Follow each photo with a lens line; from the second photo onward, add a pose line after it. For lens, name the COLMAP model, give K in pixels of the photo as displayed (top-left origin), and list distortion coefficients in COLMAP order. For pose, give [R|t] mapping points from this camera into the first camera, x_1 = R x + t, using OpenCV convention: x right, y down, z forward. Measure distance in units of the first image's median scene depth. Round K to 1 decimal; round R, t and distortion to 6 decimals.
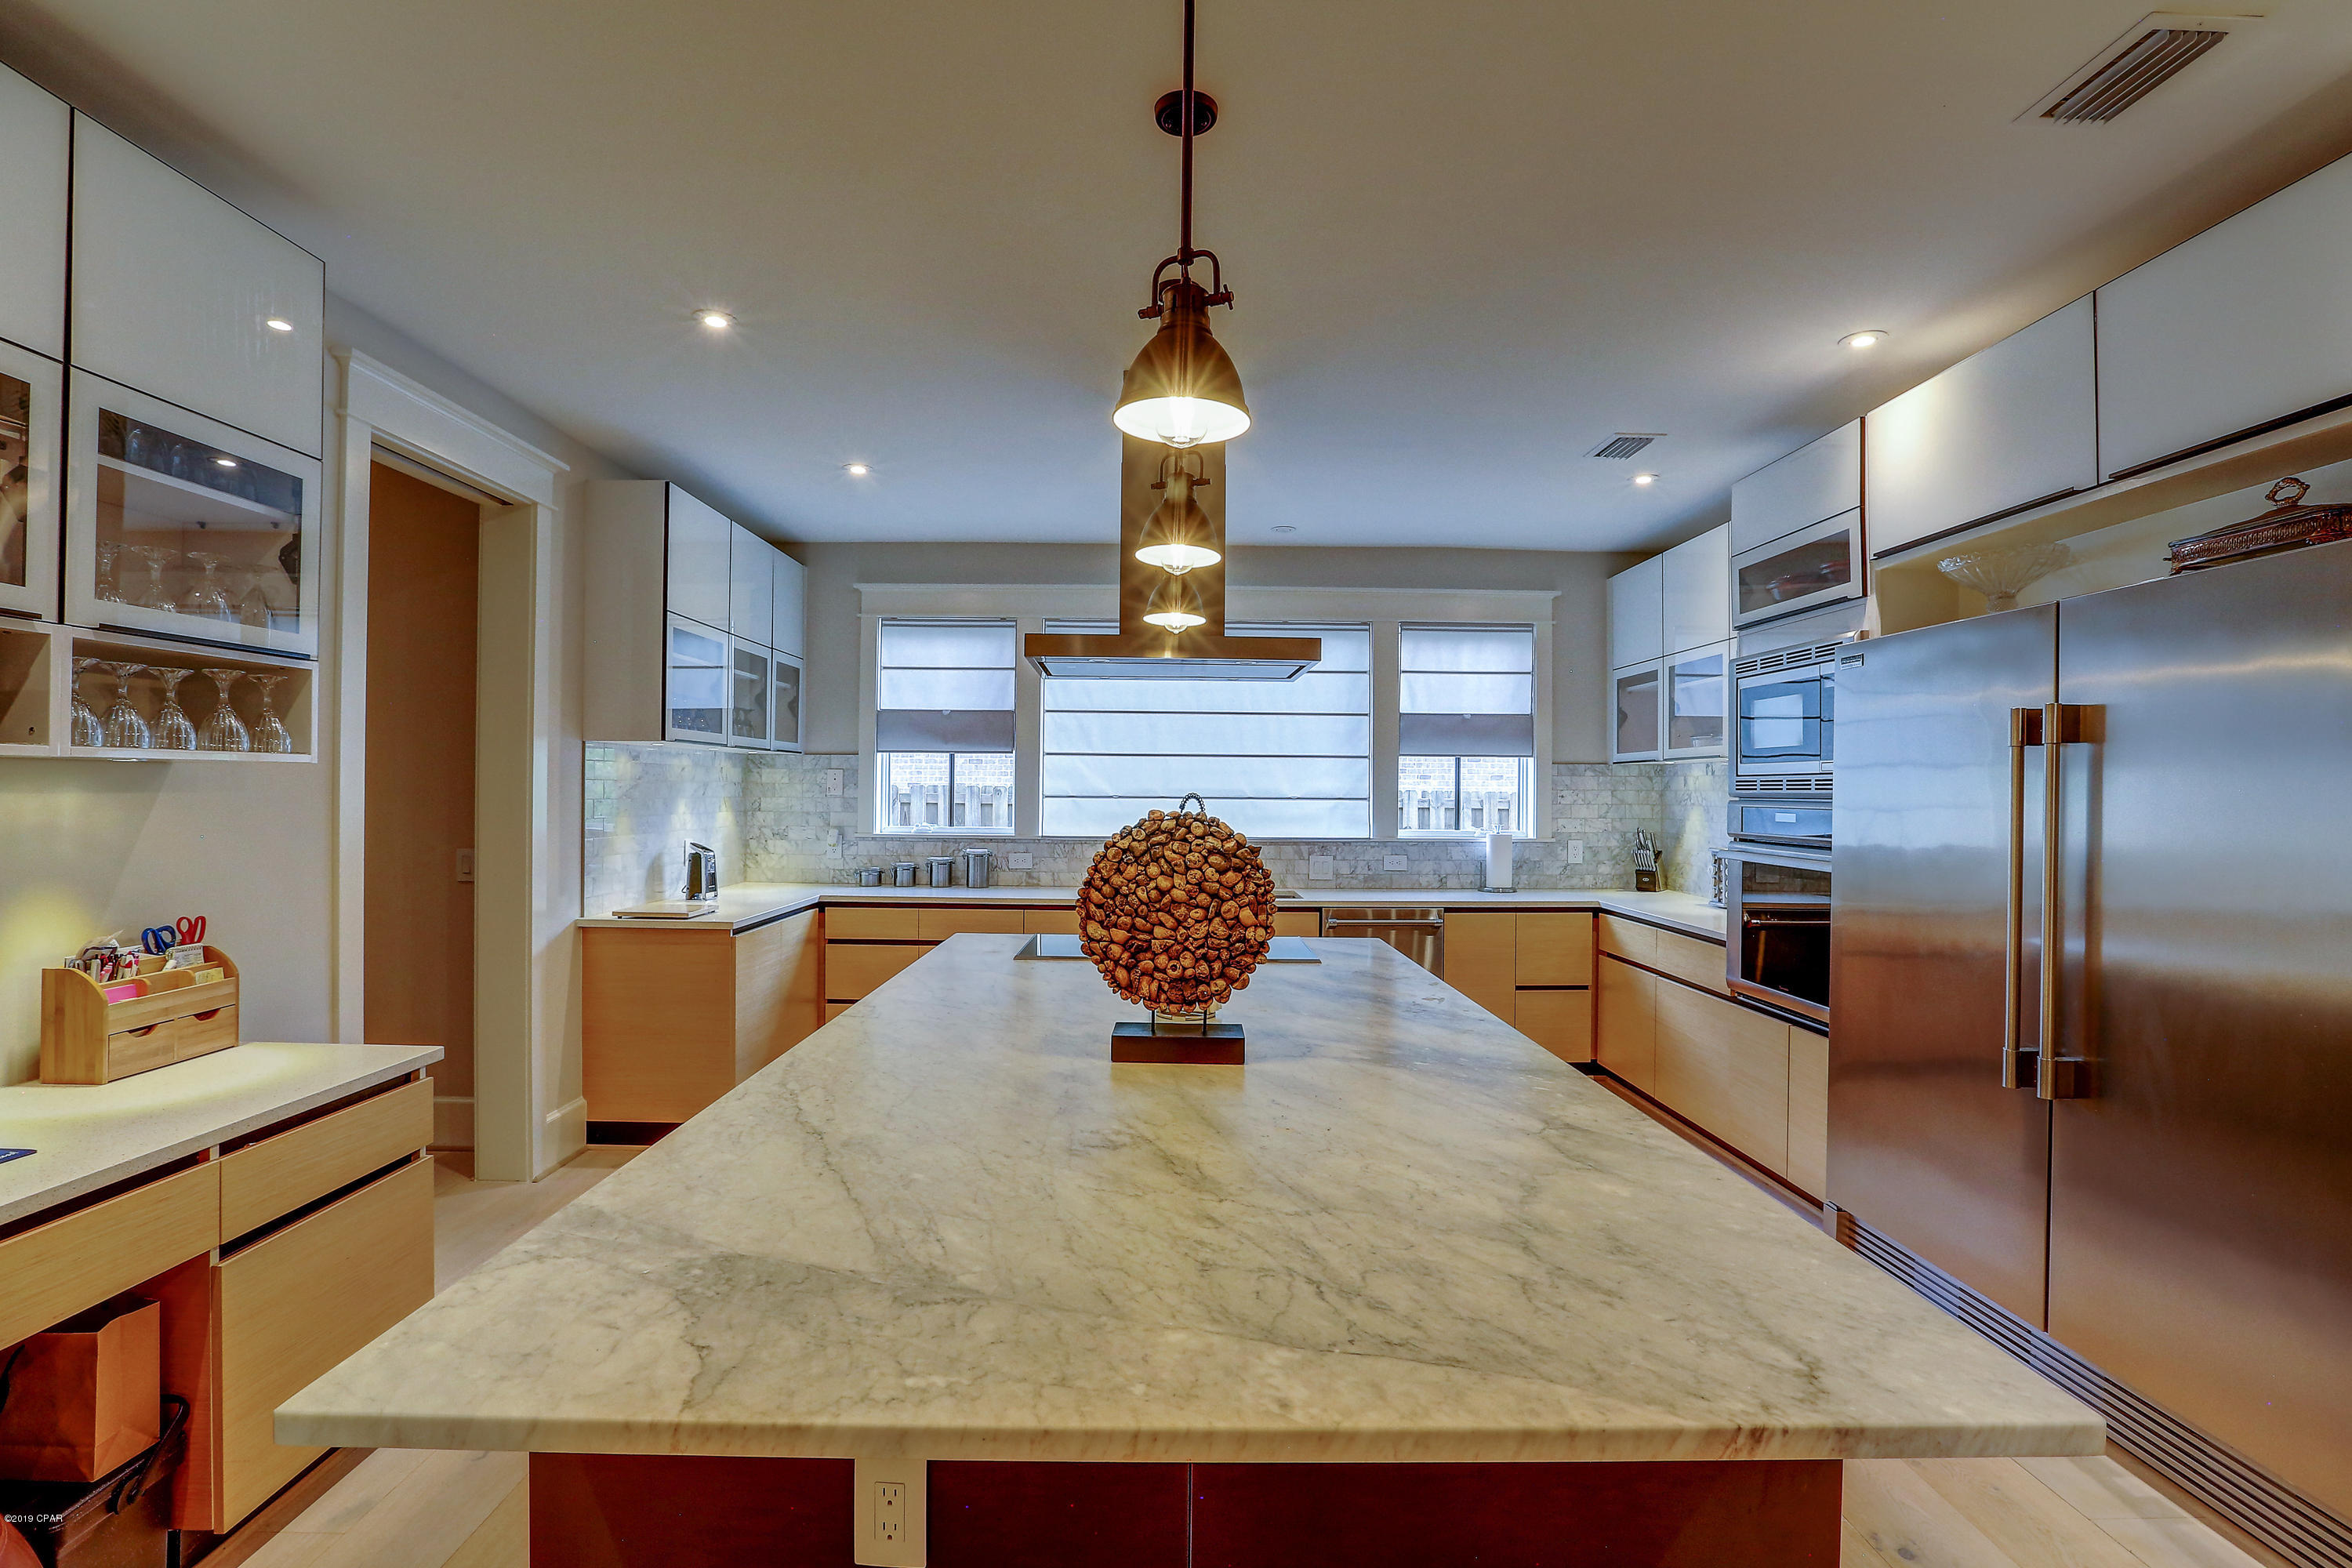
lens RADIAL K [[1074.7, 0, 1173.3], [0, 1074.7, 787.7], [0, 0, 1]] dist [-0.054749, 0.020115]
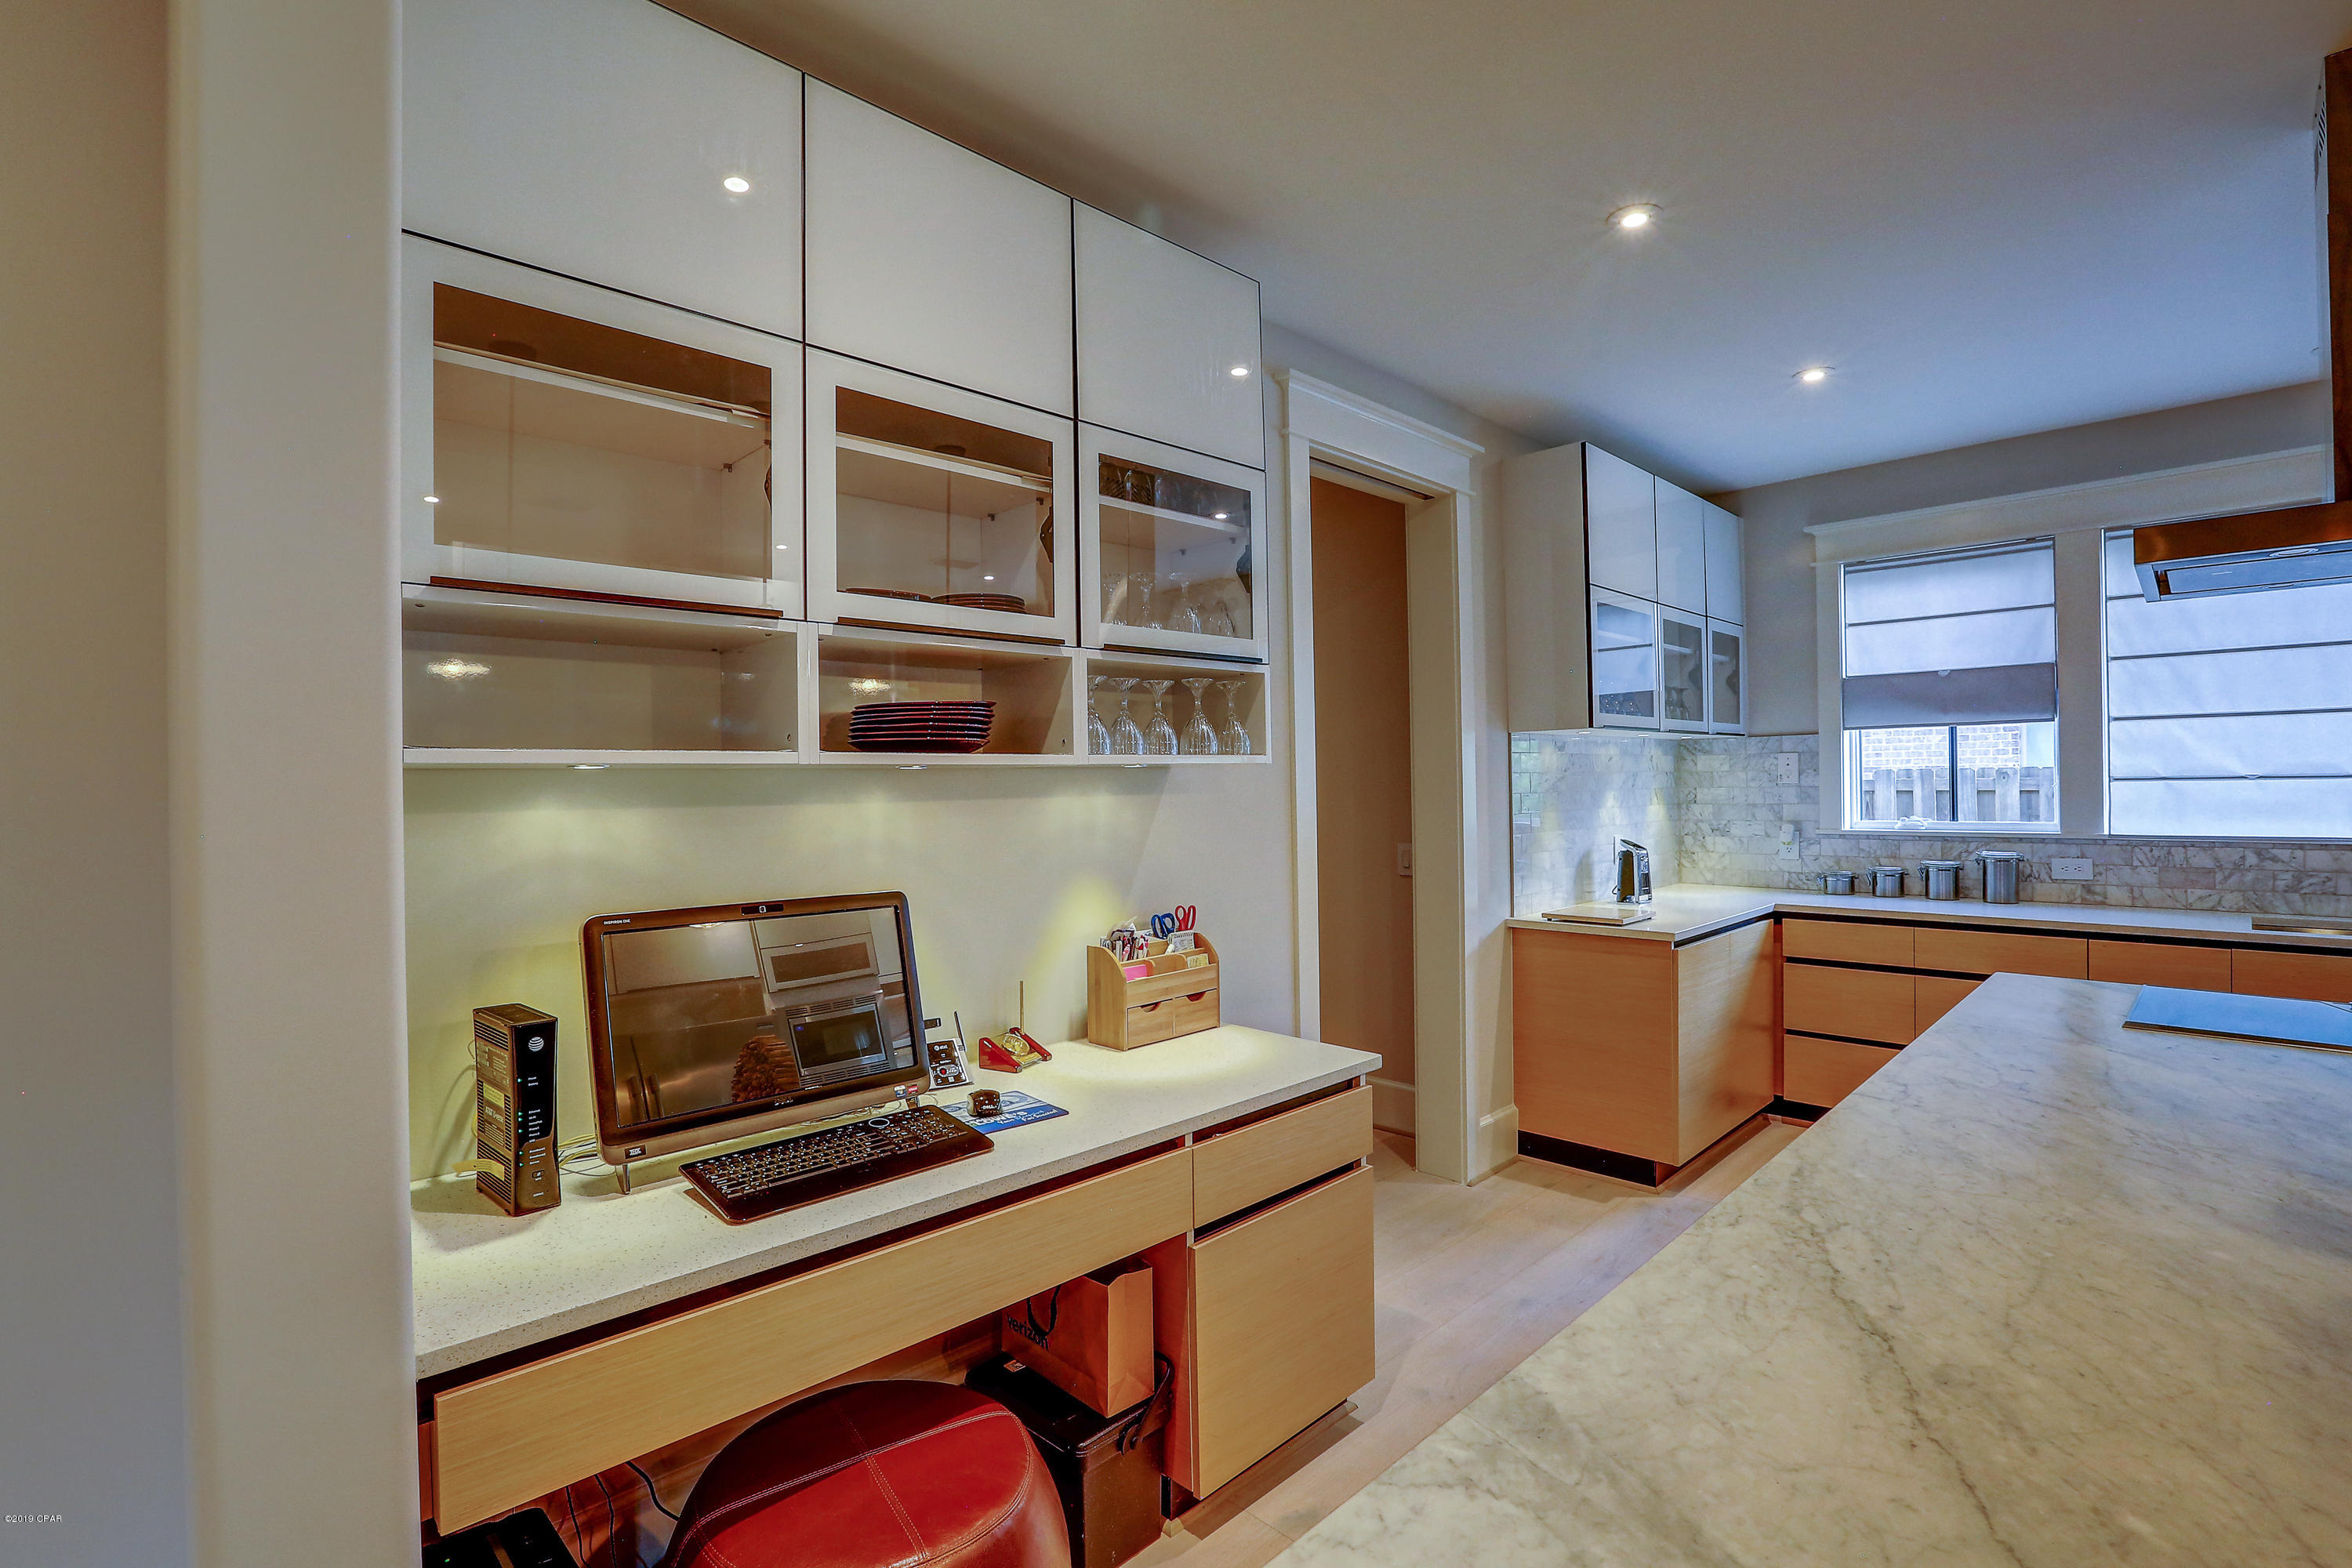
lens RADIAL K [[1074.7, 0, 1173.3], [0, 1074.7, 787.7], [0, 0, 1]] dist [-0.054749, 0.020115]
pose [[0.688174, -0.019317, -0.725289, -0.081189], [0.025217, 0.999678, -0.002698, 0.000490], [0.725107, -0.016433, 0.688440, 0.138887]]
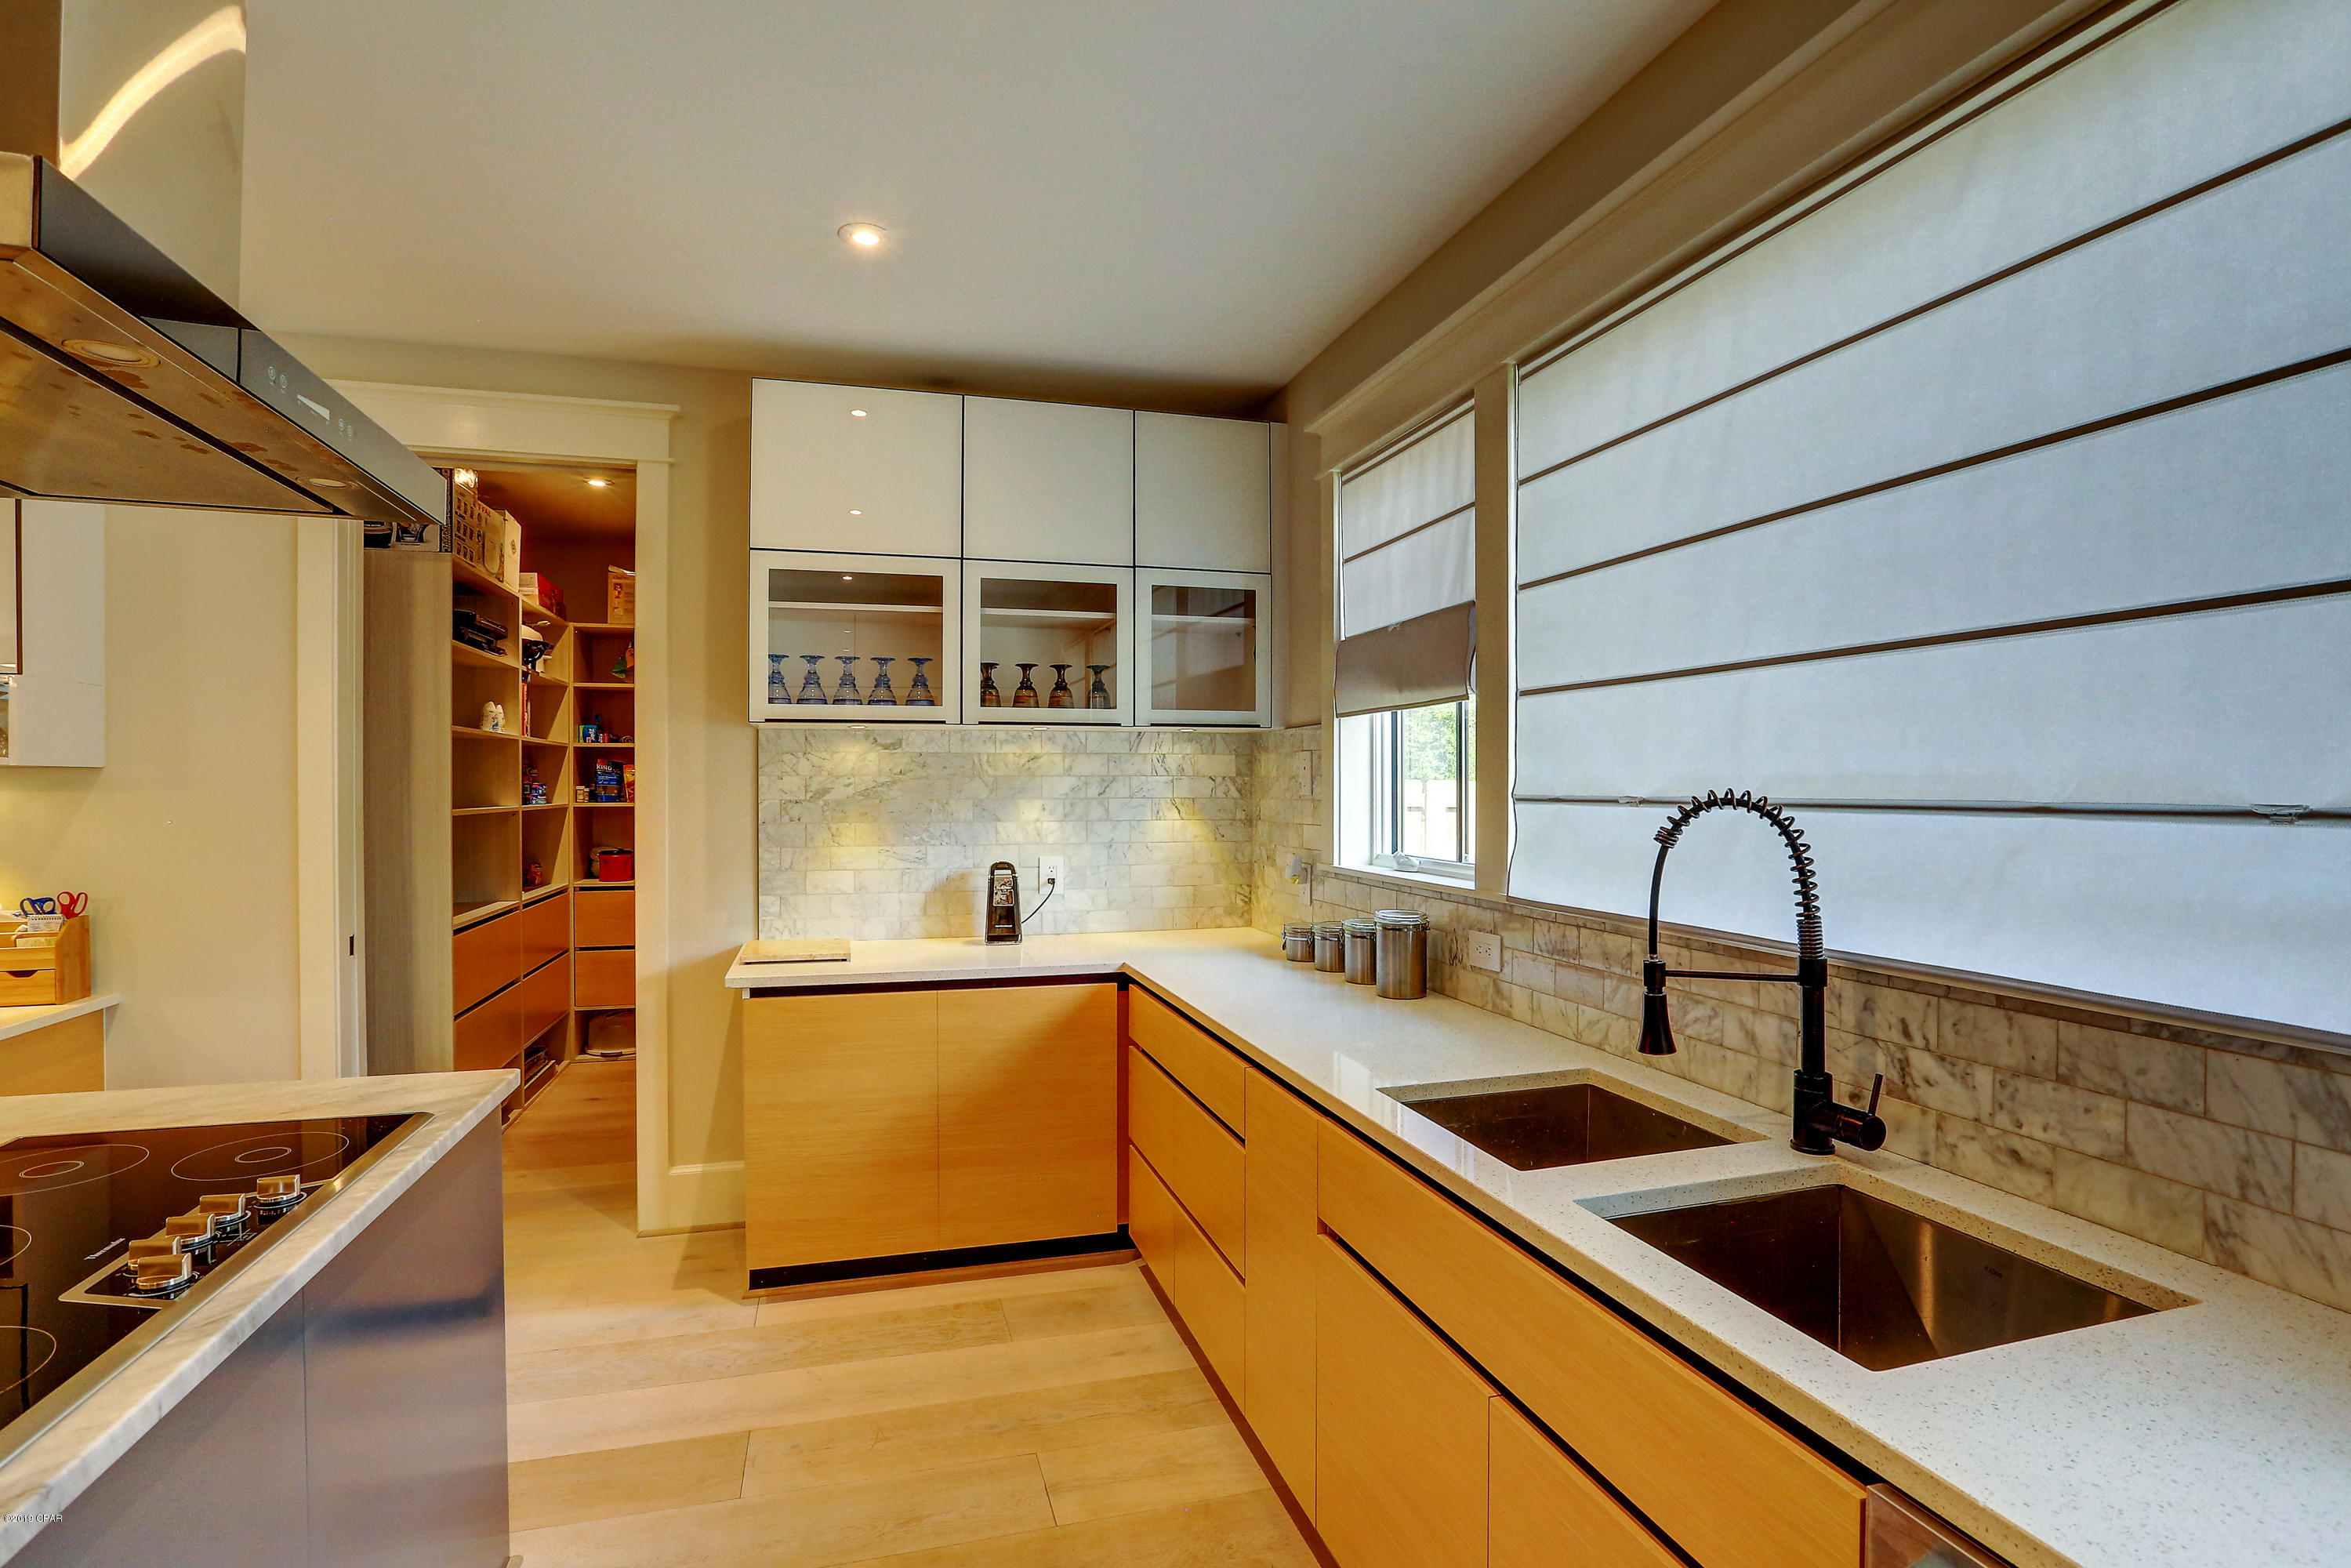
lens RADIAL K [[1108.1, 0, 1212.9], [0, 1108.1, 784.8], [0, 0, 1]] dist [-0.053062, 0.021445]
pose [[0.263347, -0.008869, -0.964660, 0.435795], [0.005008, 0.999957, -0.007827, 0.009743], [0.964688, -0.002770, 0.263380, 1.354094]]
